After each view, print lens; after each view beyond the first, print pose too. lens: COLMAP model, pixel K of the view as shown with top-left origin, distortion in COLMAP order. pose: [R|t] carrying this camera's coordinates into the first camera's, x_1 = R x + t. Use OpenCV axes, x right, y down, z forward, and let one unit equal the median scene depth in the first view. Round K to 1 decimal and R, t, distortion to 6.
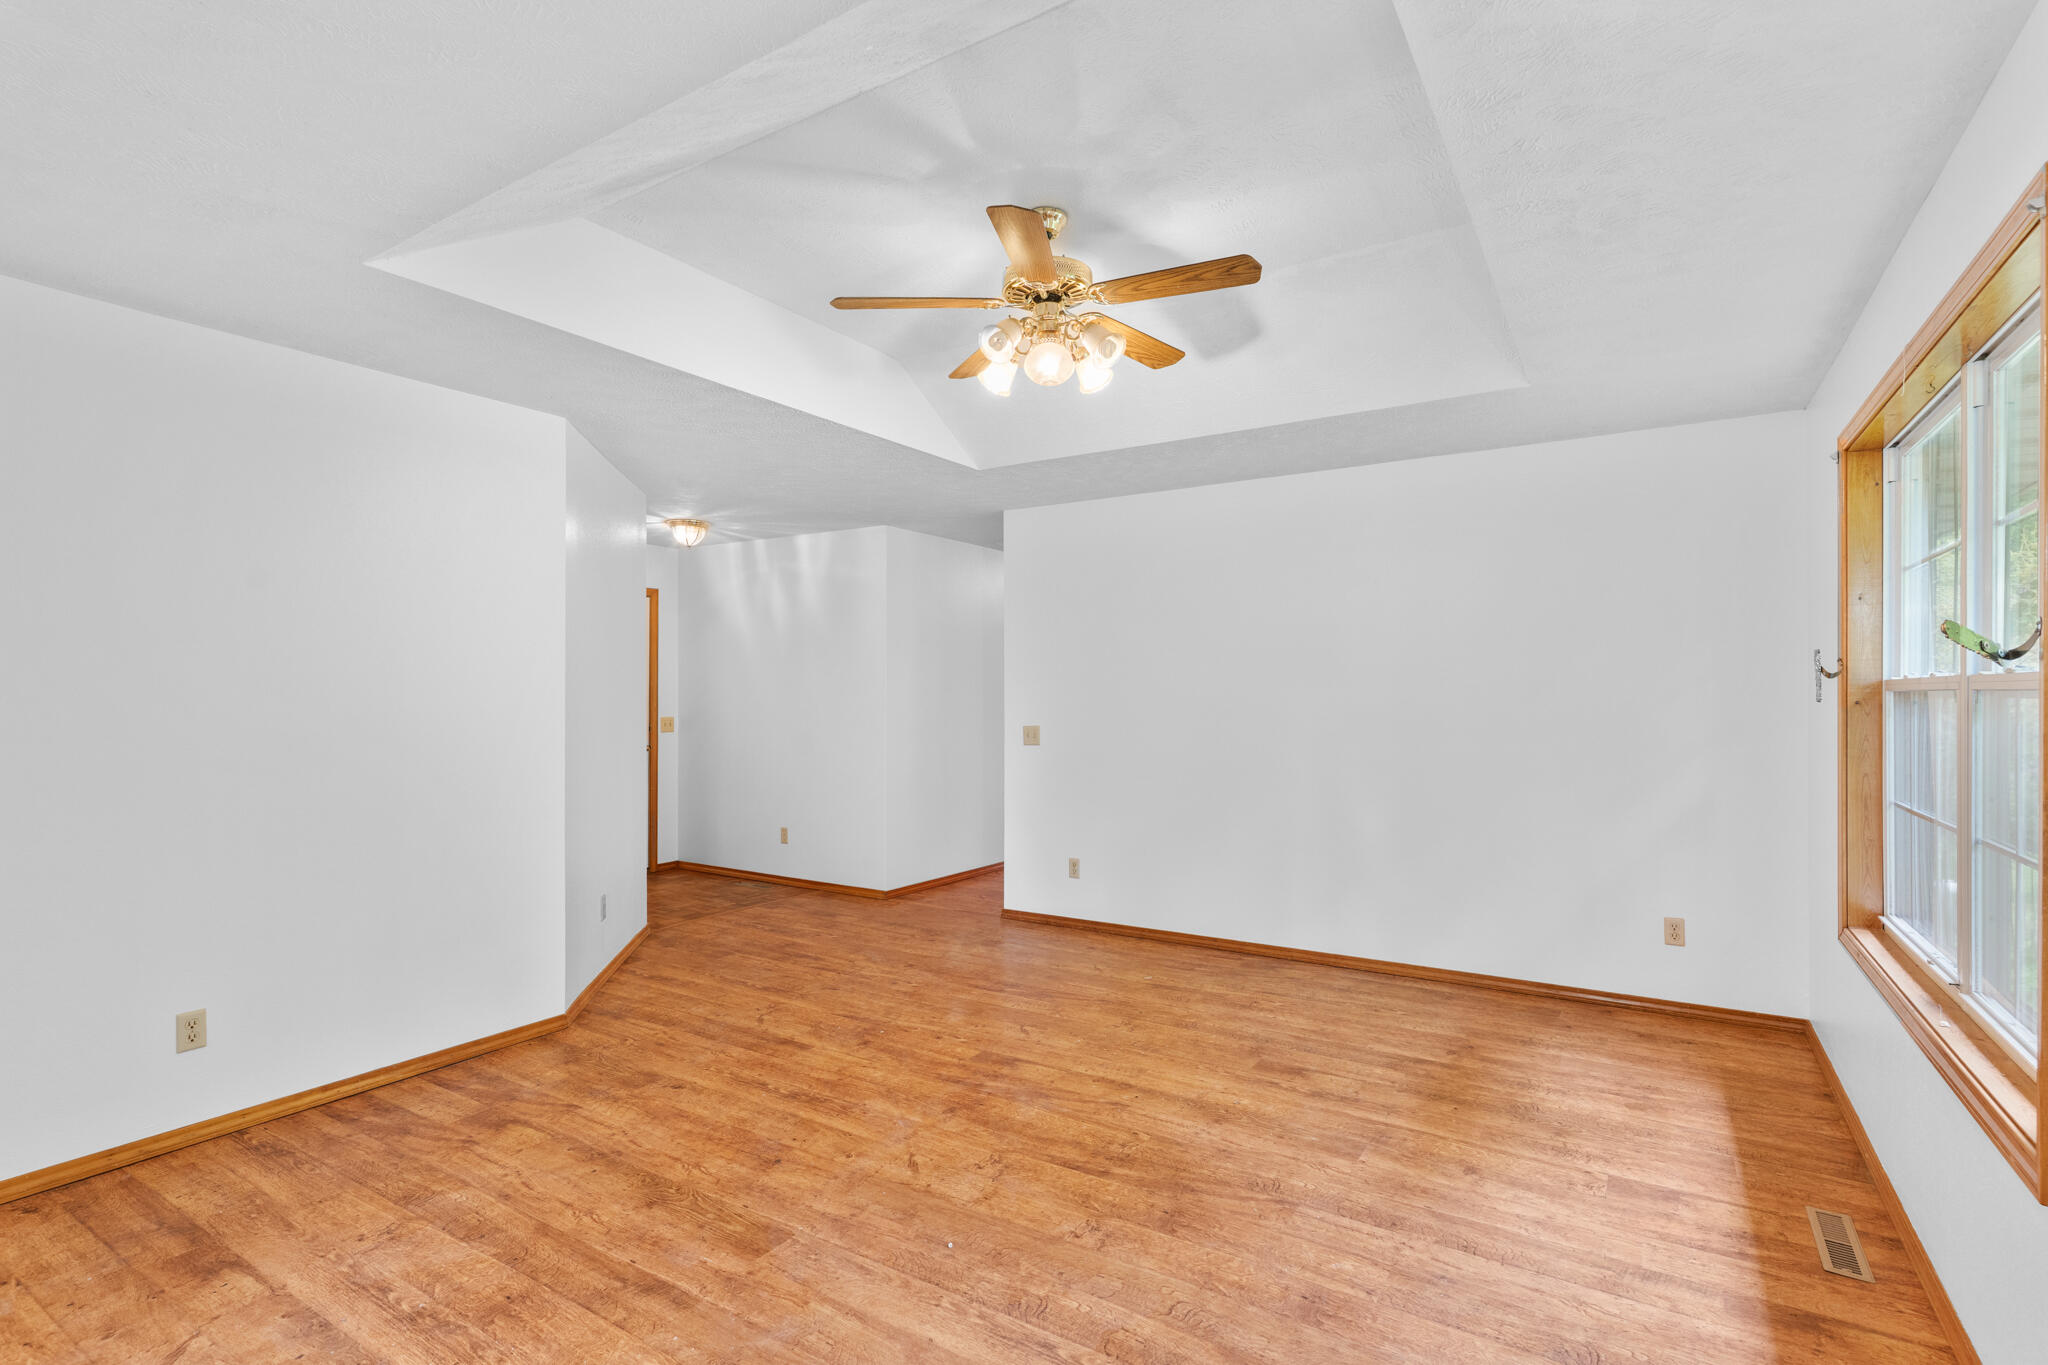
lens RADIAL K [[974.1, 0, 1015.5], [0, 974.1, 690.6], [0, 0, 1]] dist [0.000682, 0.000921]
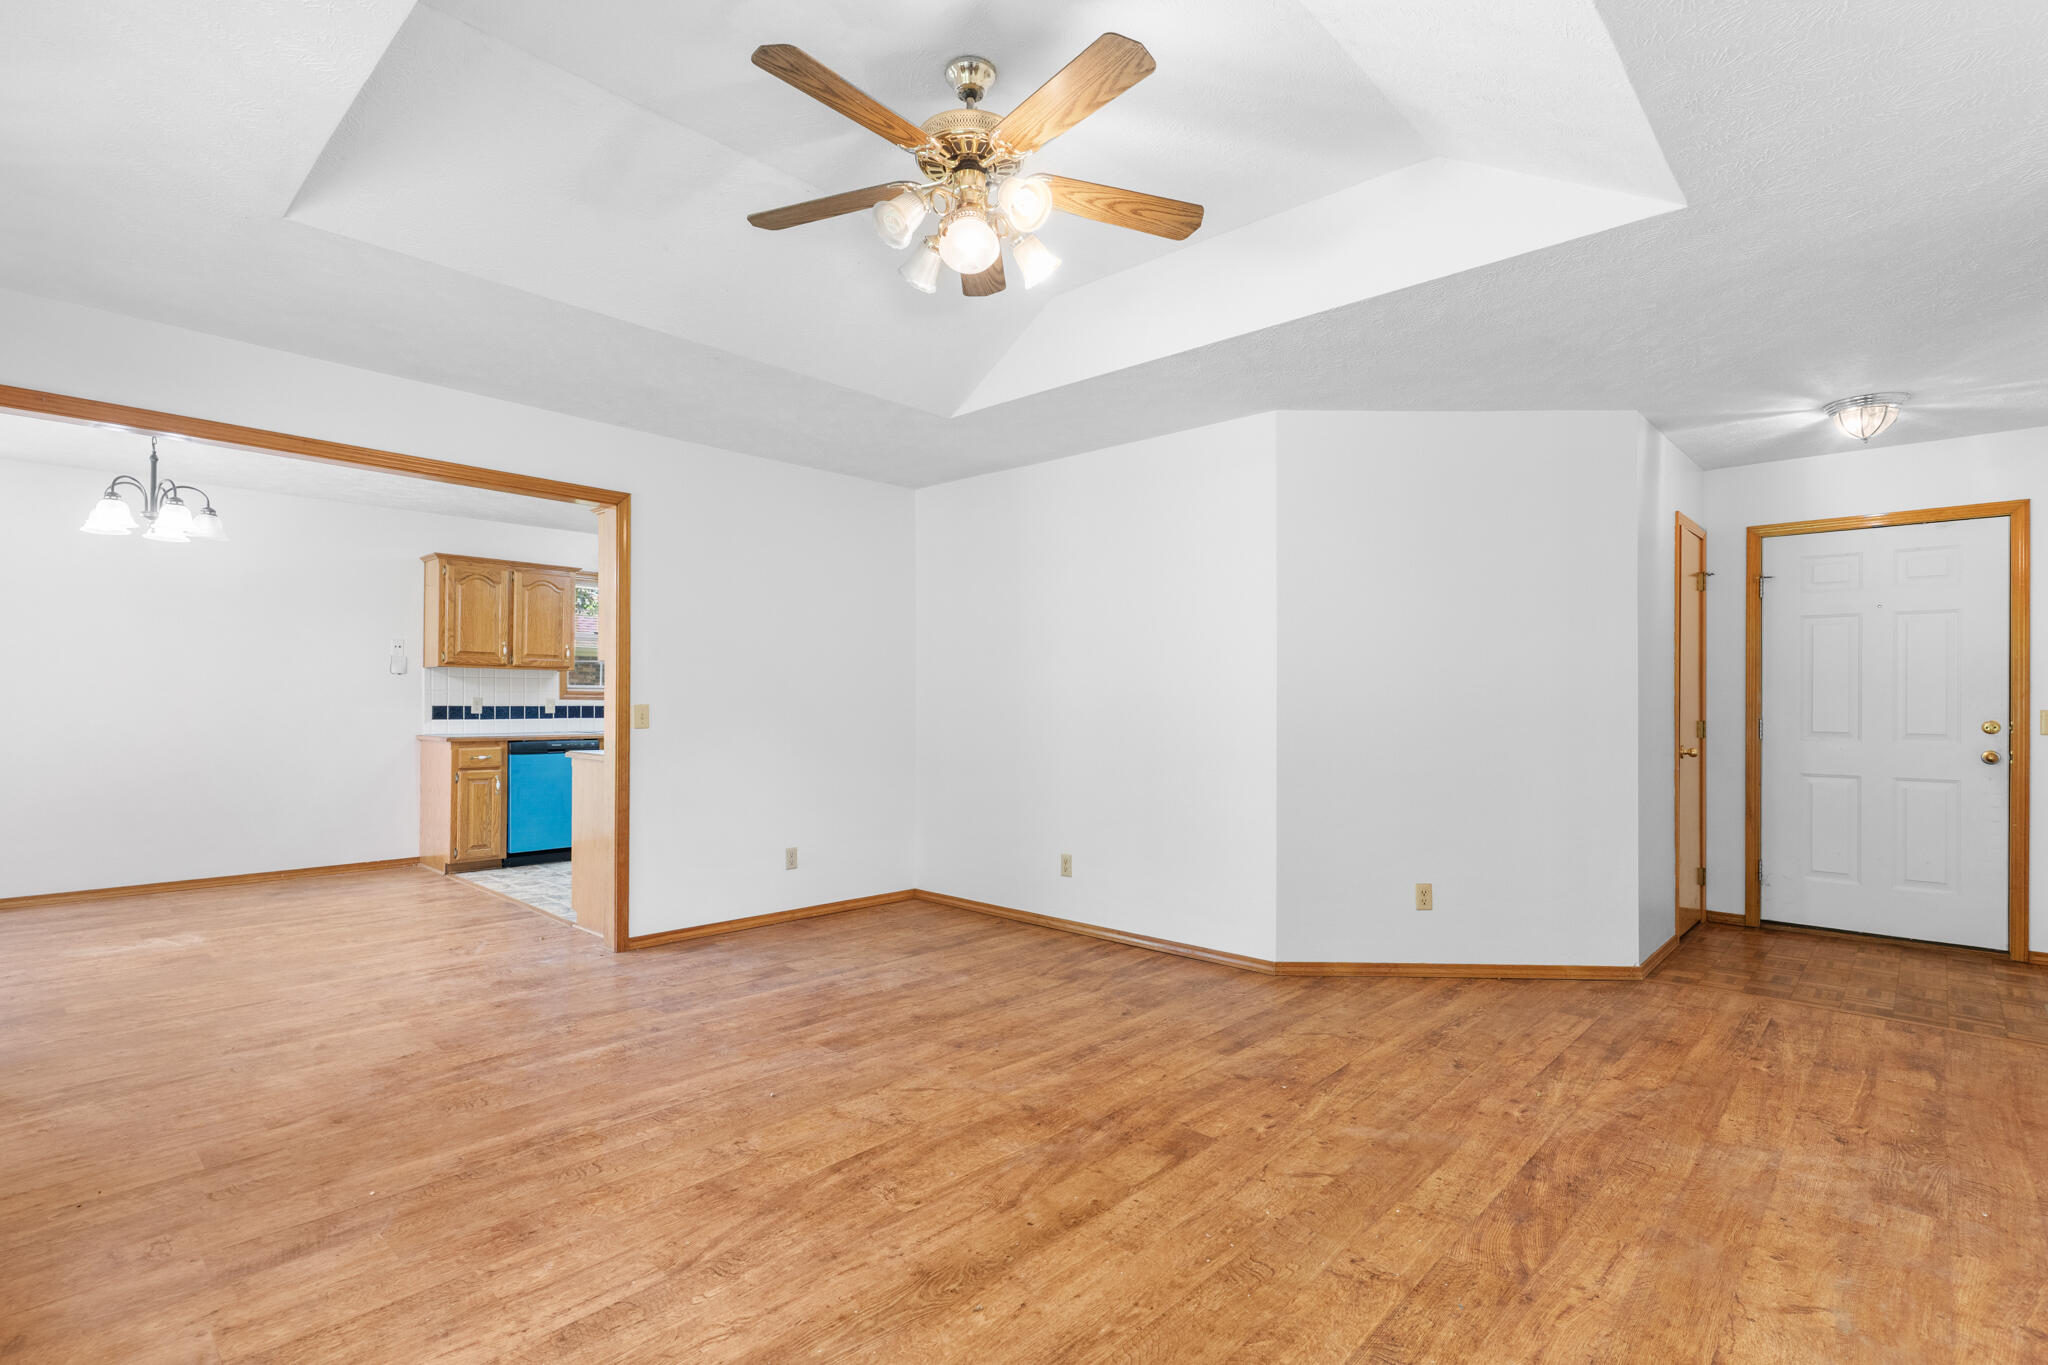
lens RADIAL K [[974.1, 0, 1016.8], [0, 974.1, 697.4], [0, 0, 1]] dist [0.000682, 0.000921]
pose [[-0.178927, -0.005478, -0.983847, 0.791315], [-0.001565, 0.999985, -0.005283, 0.053959], [0.983861, 0.000594, -0.178933, 1.106788]]
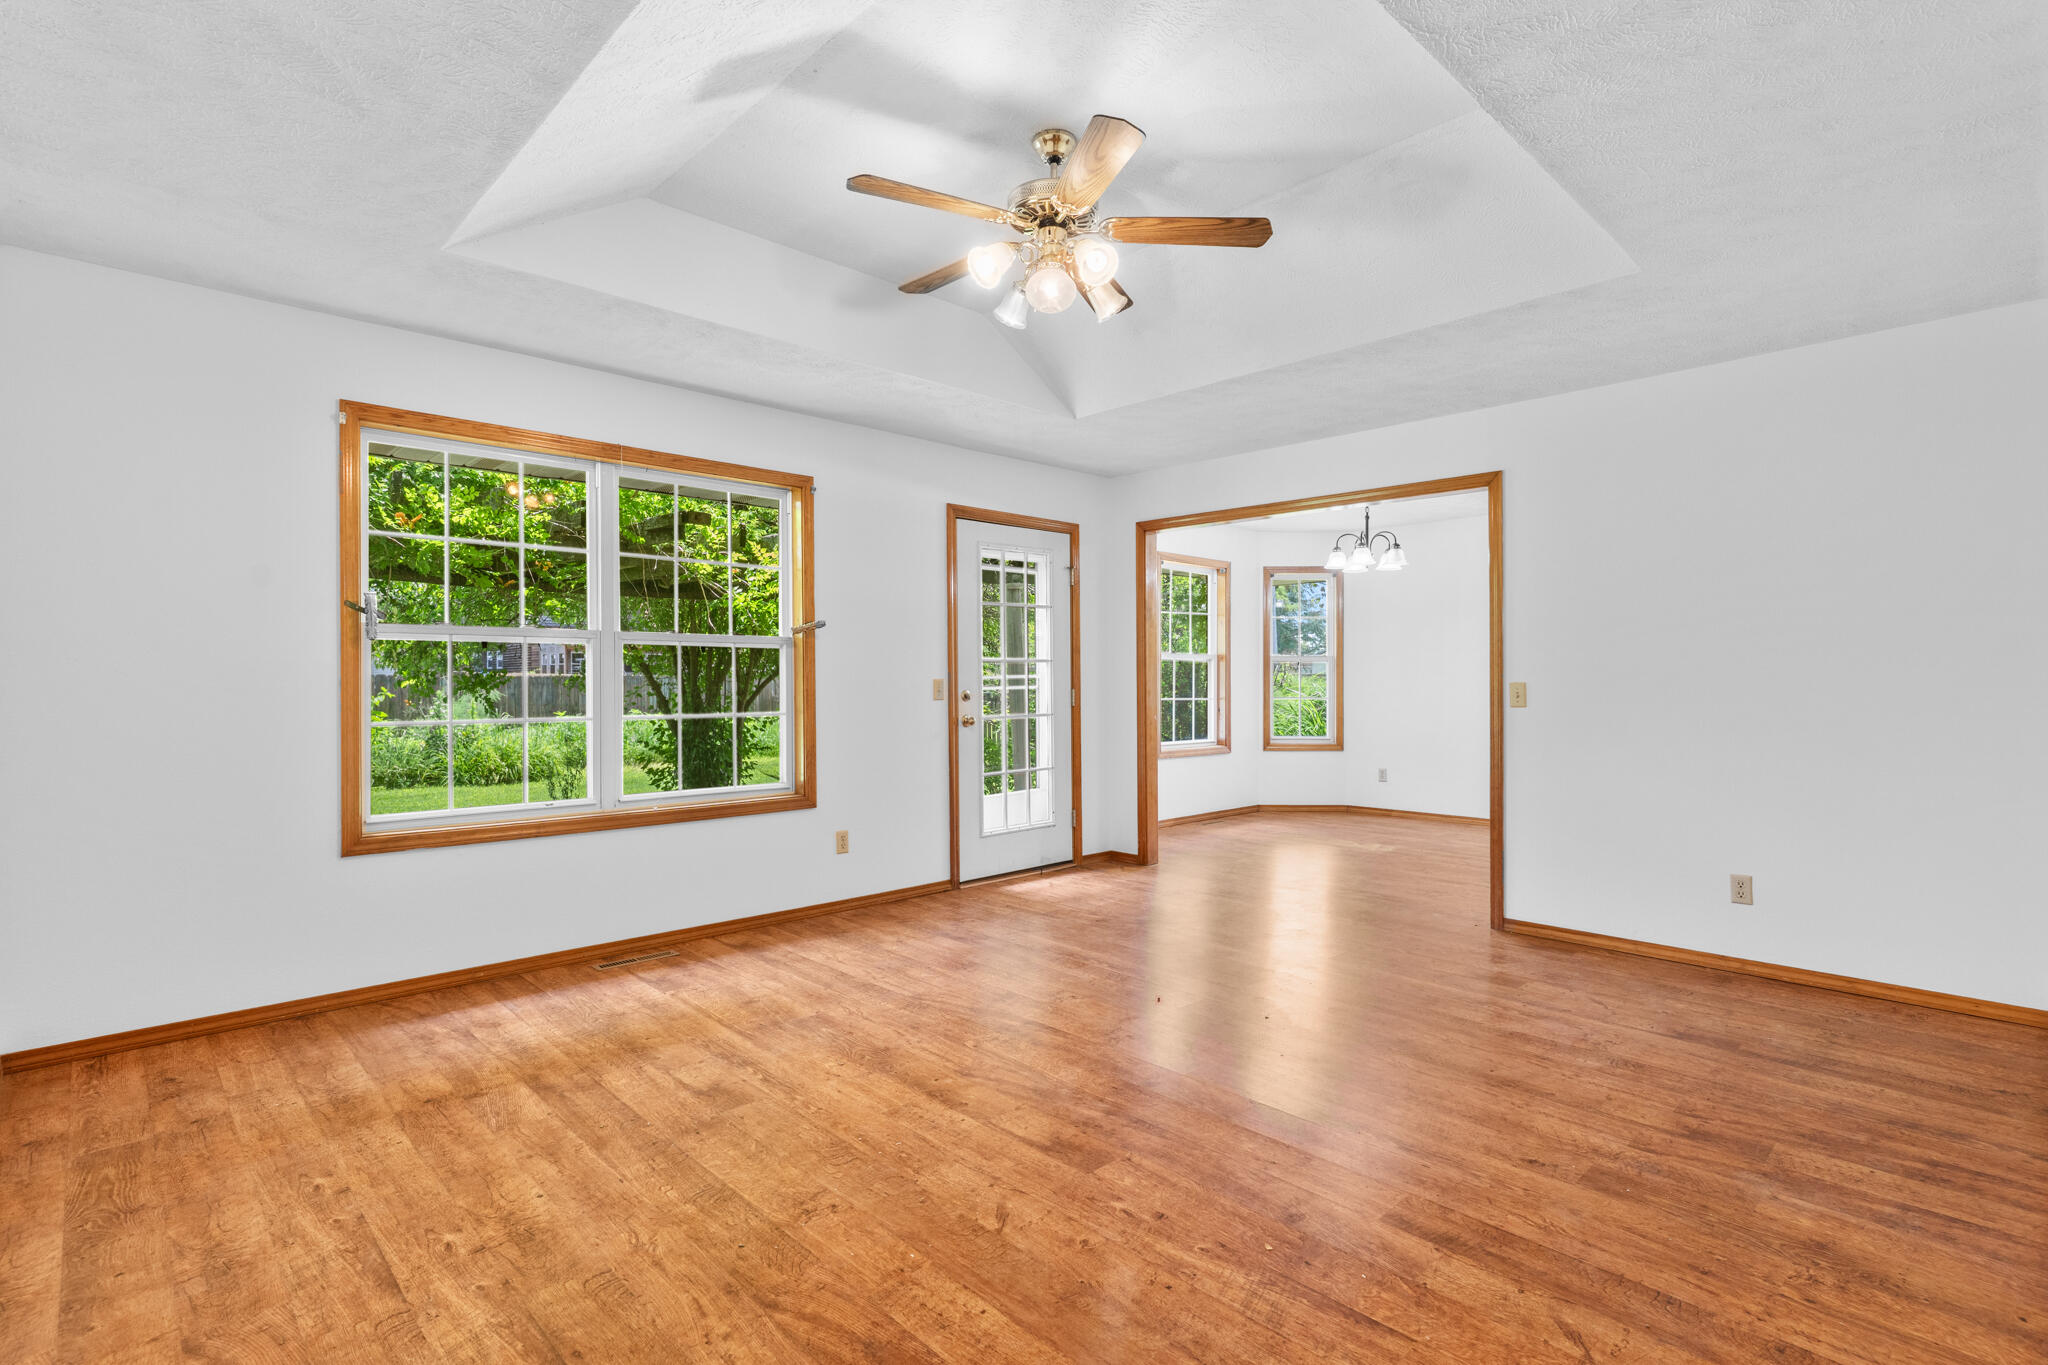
lens RADIAL K [[974.1, 0, 1021.9], [0, 974.1, 679.9], [0, 0, 1]] dist [0.000682, 0.000921]
pose [[-0.972282, 0.001862, 0.233806, -0.155723], [0.000486, 0.999982, -0.005941, 0.061892], [-0.233812, -0.005663, -0.972265, 1.828381]]
